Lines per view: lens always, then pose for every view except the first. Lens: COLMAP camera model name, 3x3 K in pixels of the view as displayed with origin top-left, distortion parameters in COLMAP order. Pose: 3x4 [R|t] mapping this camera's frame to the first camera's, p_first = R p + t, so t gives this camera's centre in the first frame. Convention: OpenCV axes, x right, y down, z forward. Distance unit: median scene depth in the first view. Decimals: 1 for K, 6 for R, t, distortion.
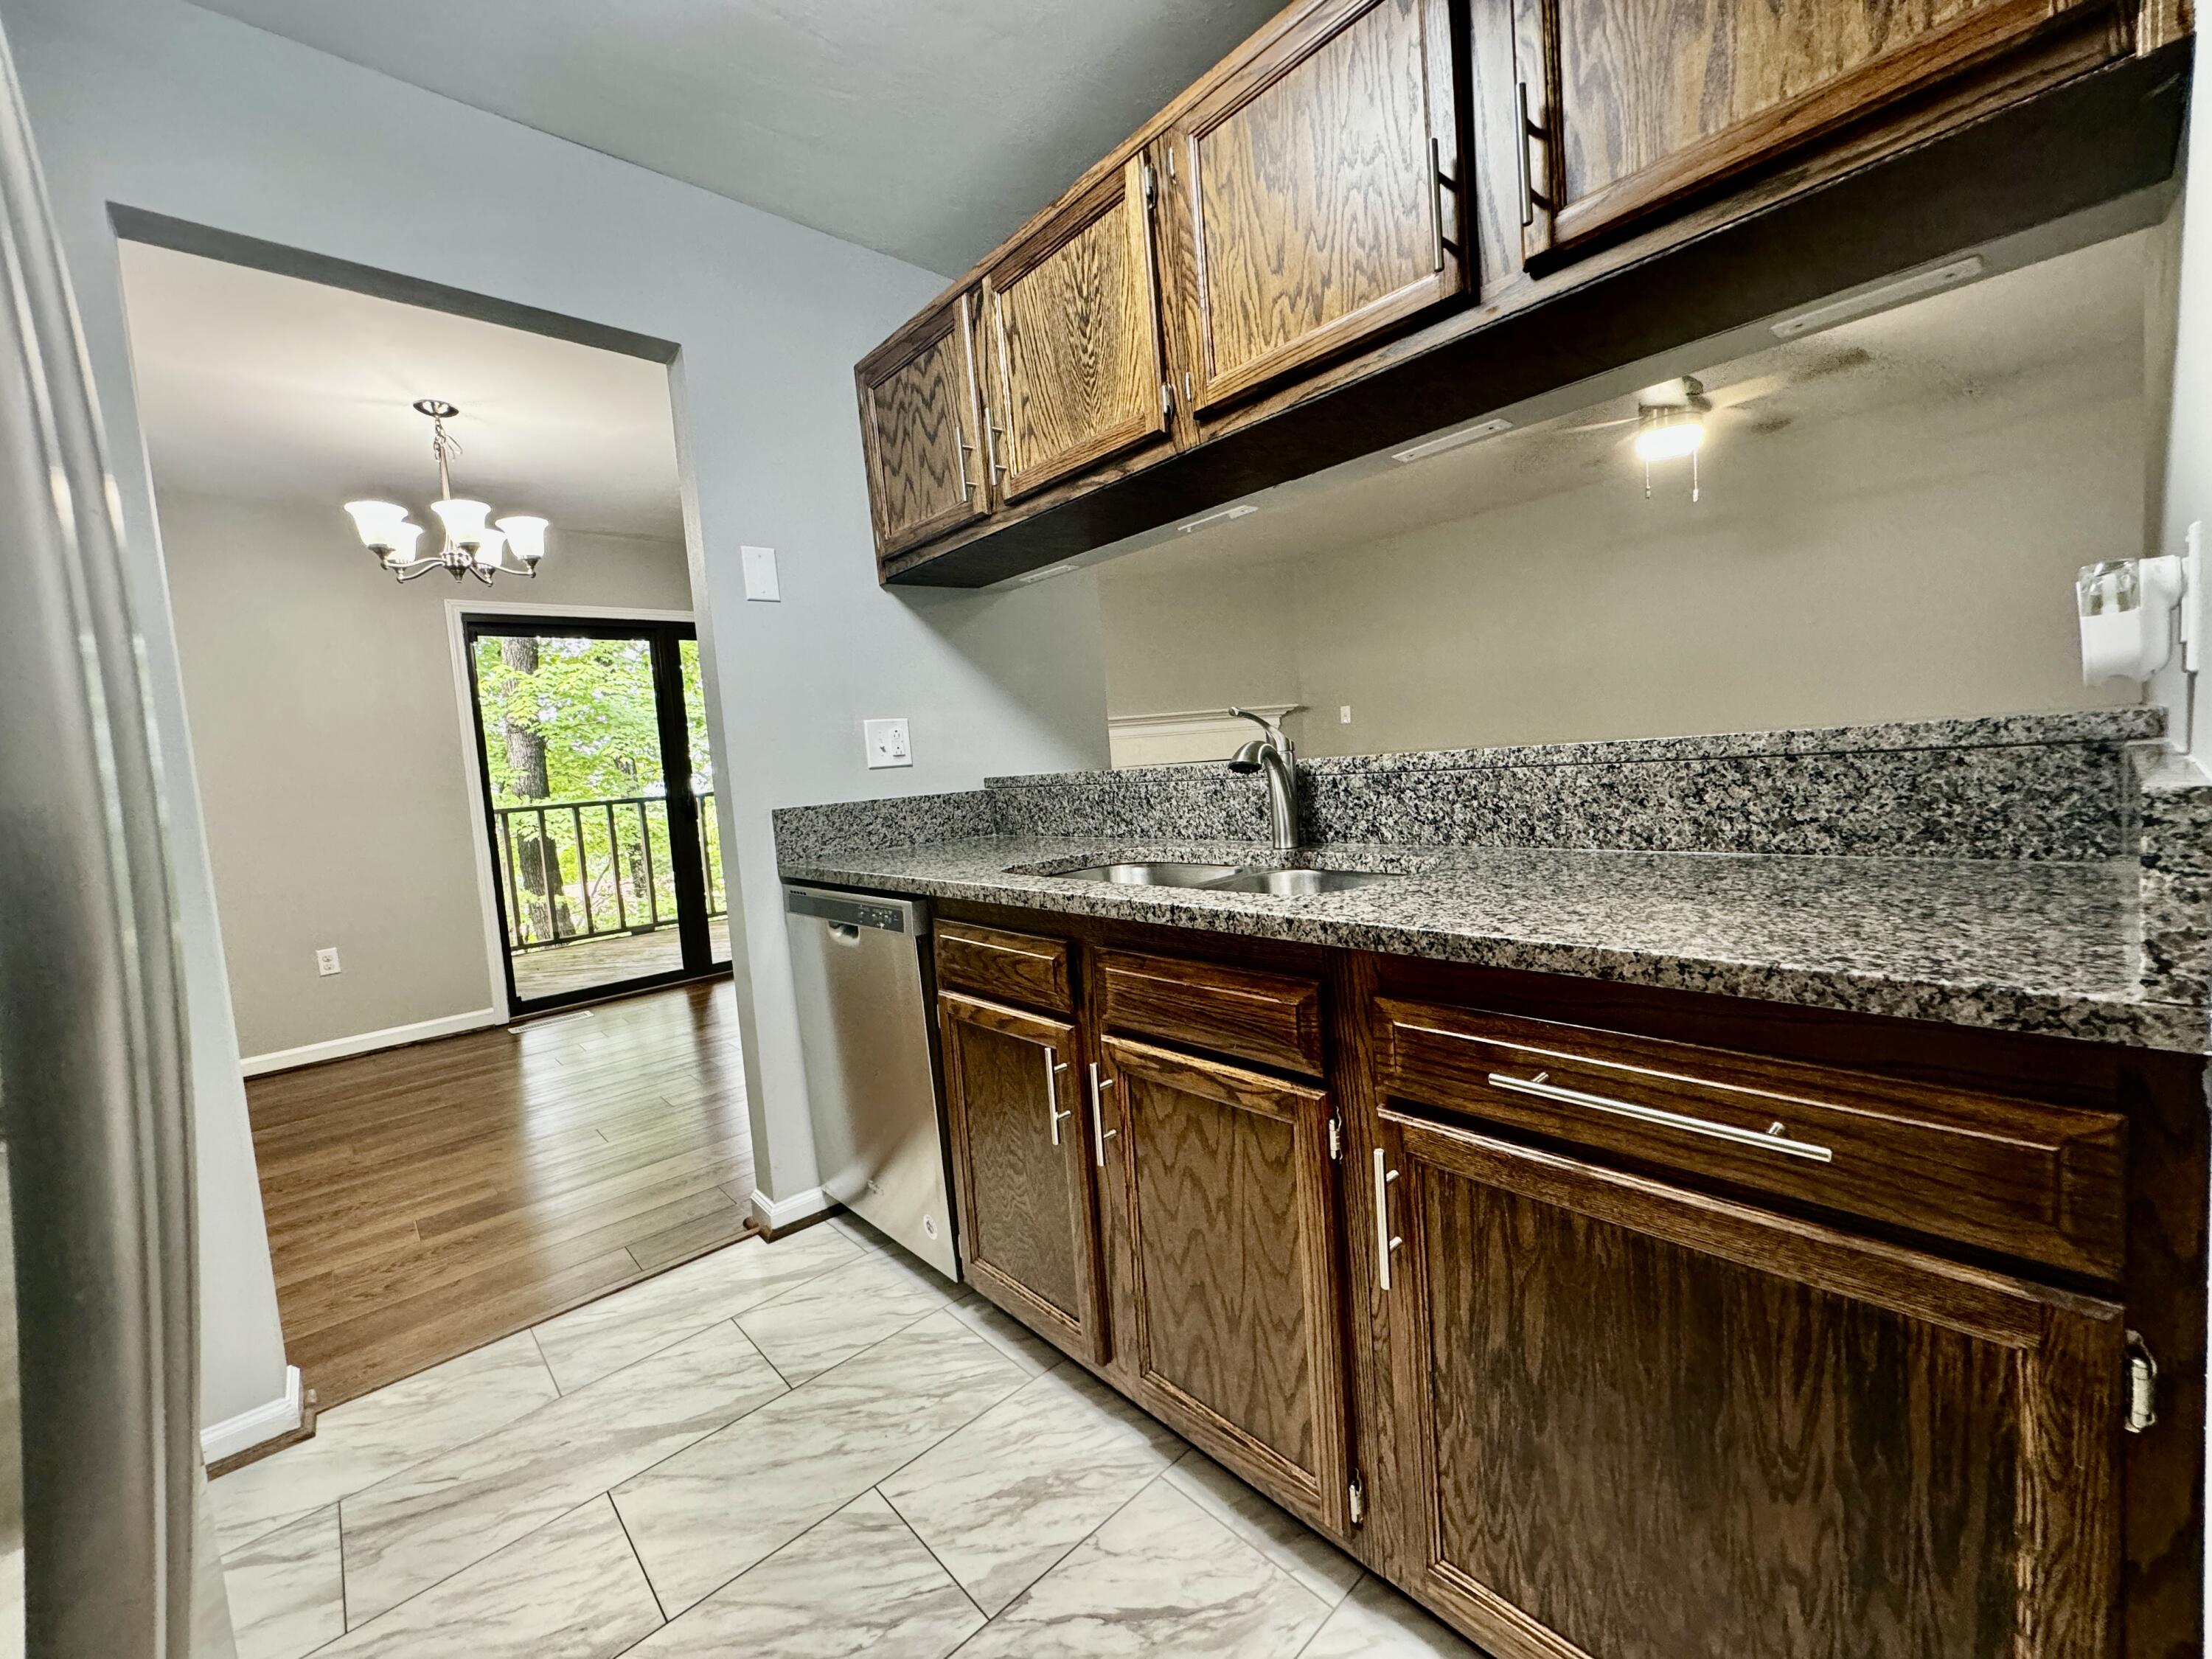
lens RADIAL K [[885.9, 0, 1112.3], [0, 885.9, 832.5], [0, 0, 1]] dist [0.000194, 0.000473]
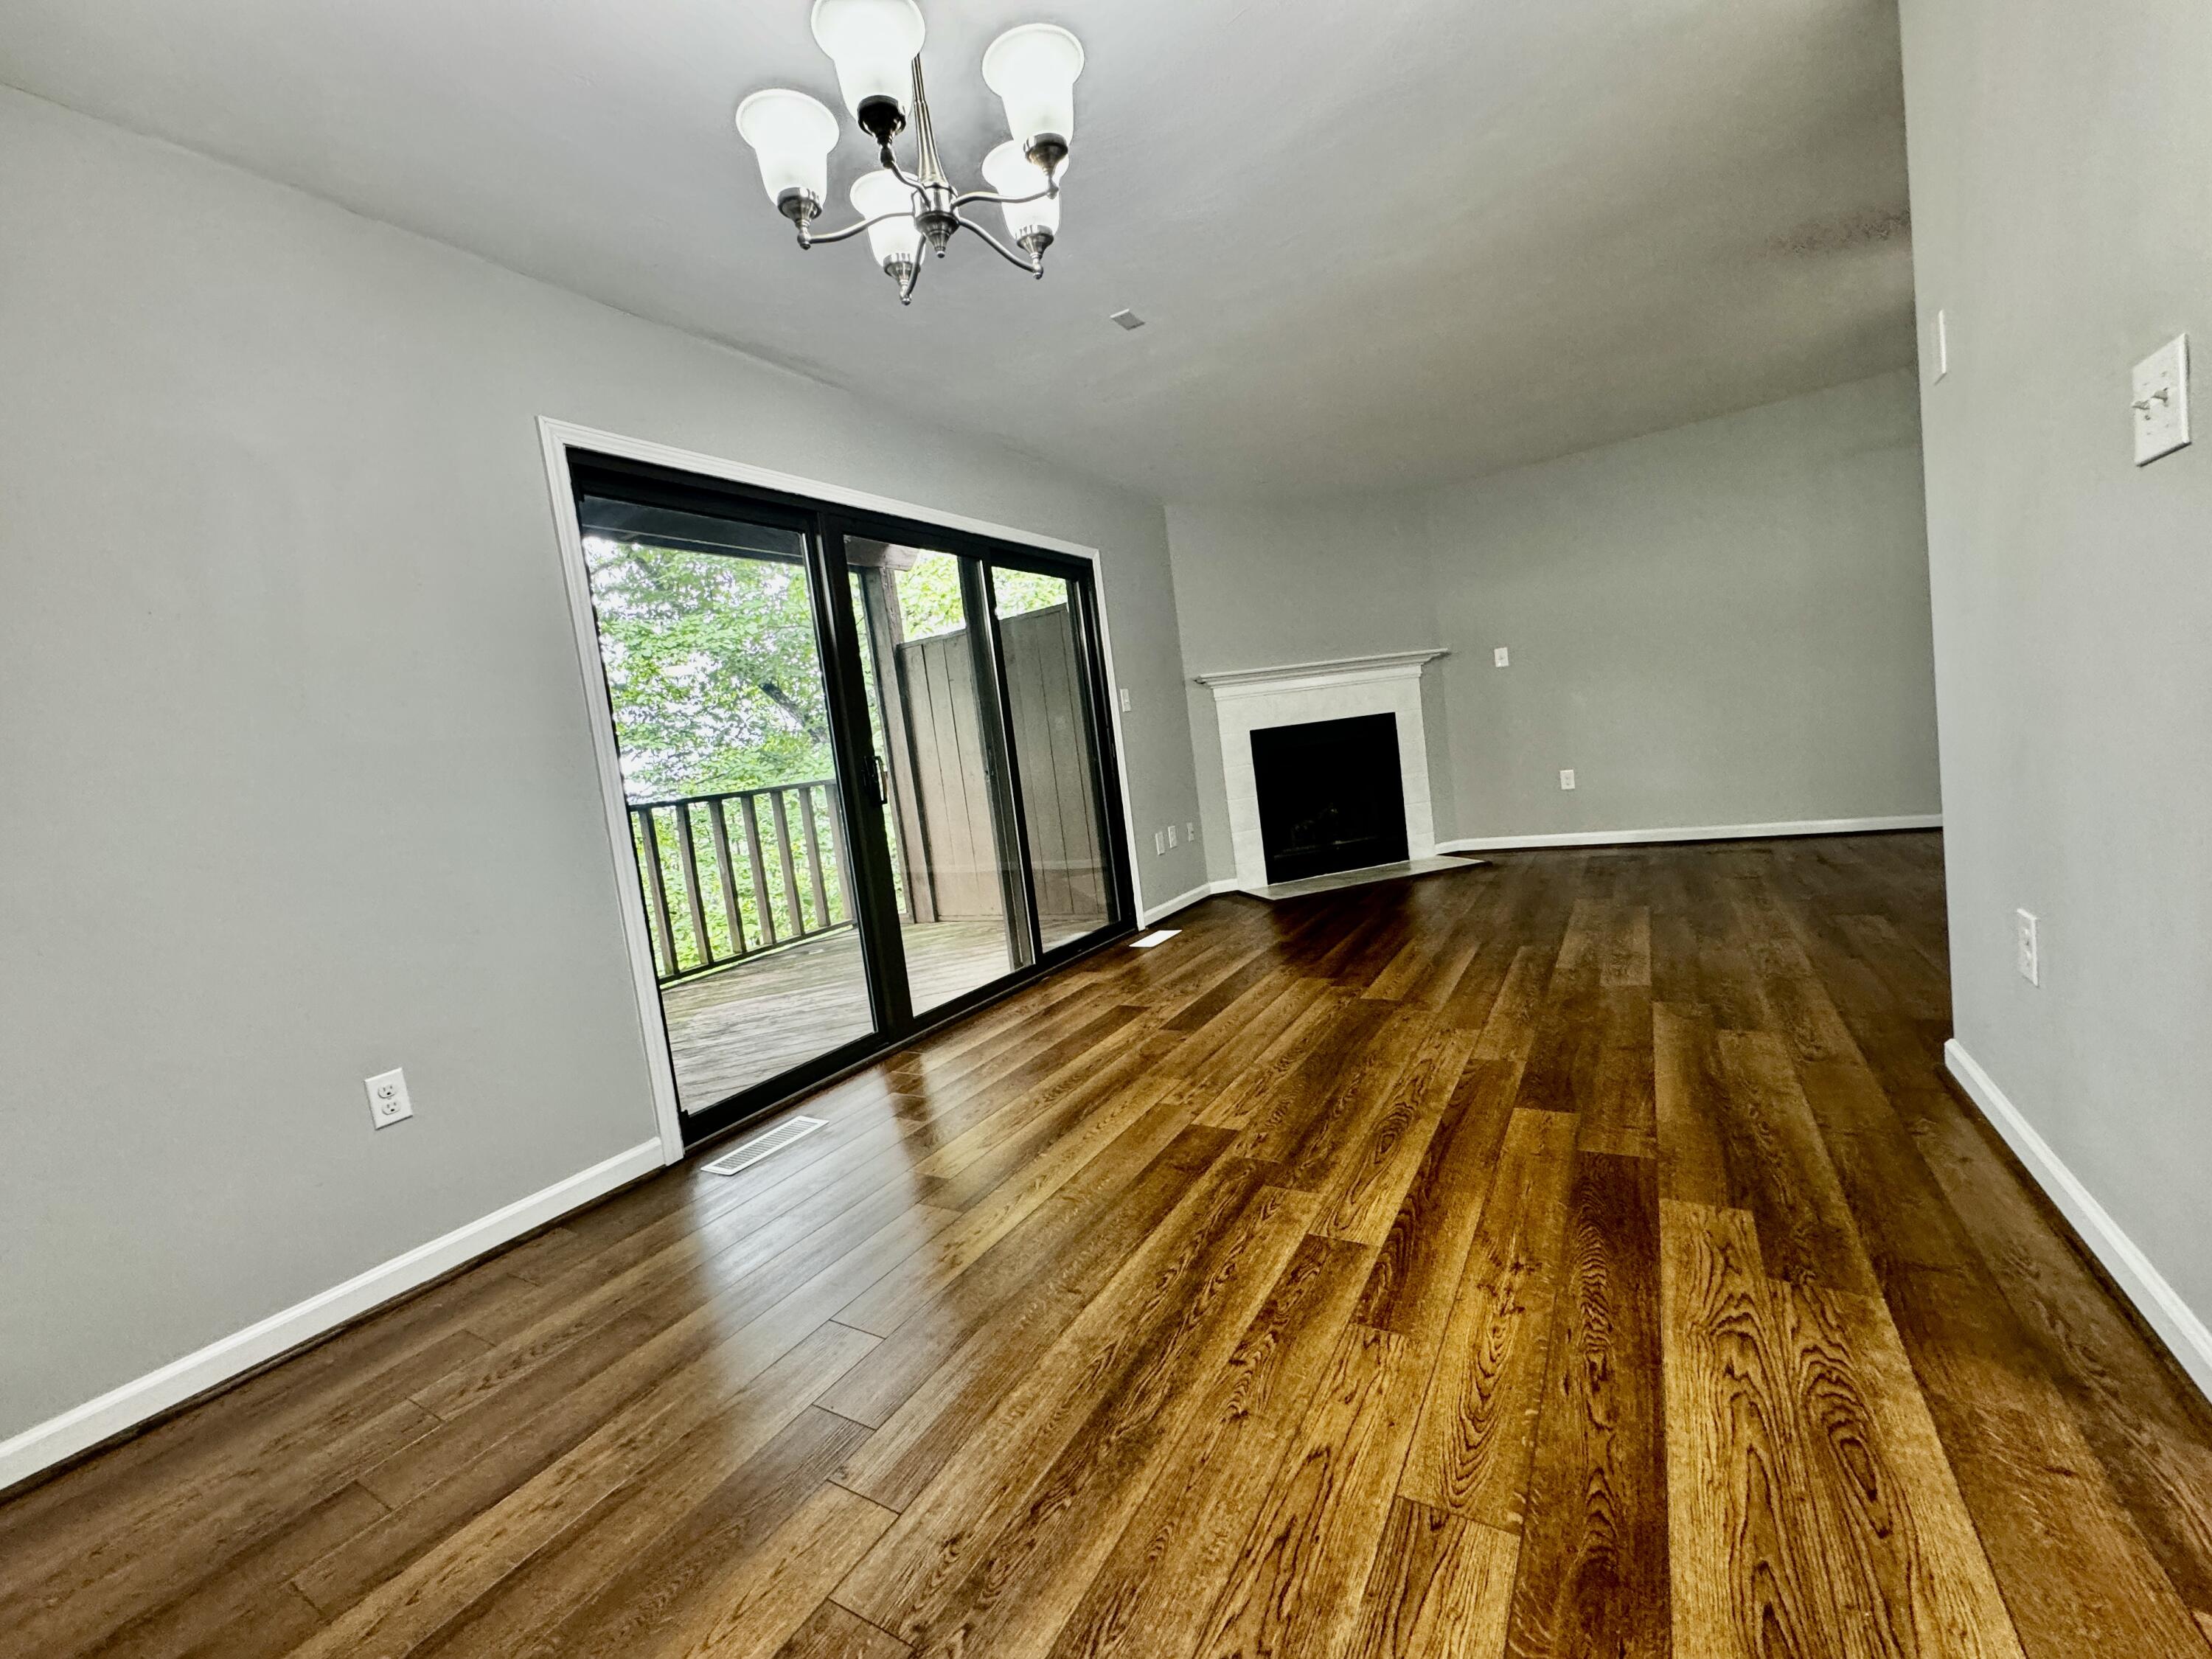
lens RADIAL K [[885.9, 0, 1103.1], [0, 885.9, 818.2], [0, 0, 1]] dist [0.000194, 0.000473]
pose [[0.958923, -0.068047, 0.275383, -0.558434], [0.076707, 0.996837, -0.020786, 0.025797], [-0.273098, 0.041056, 0.961110, 0.356692]]
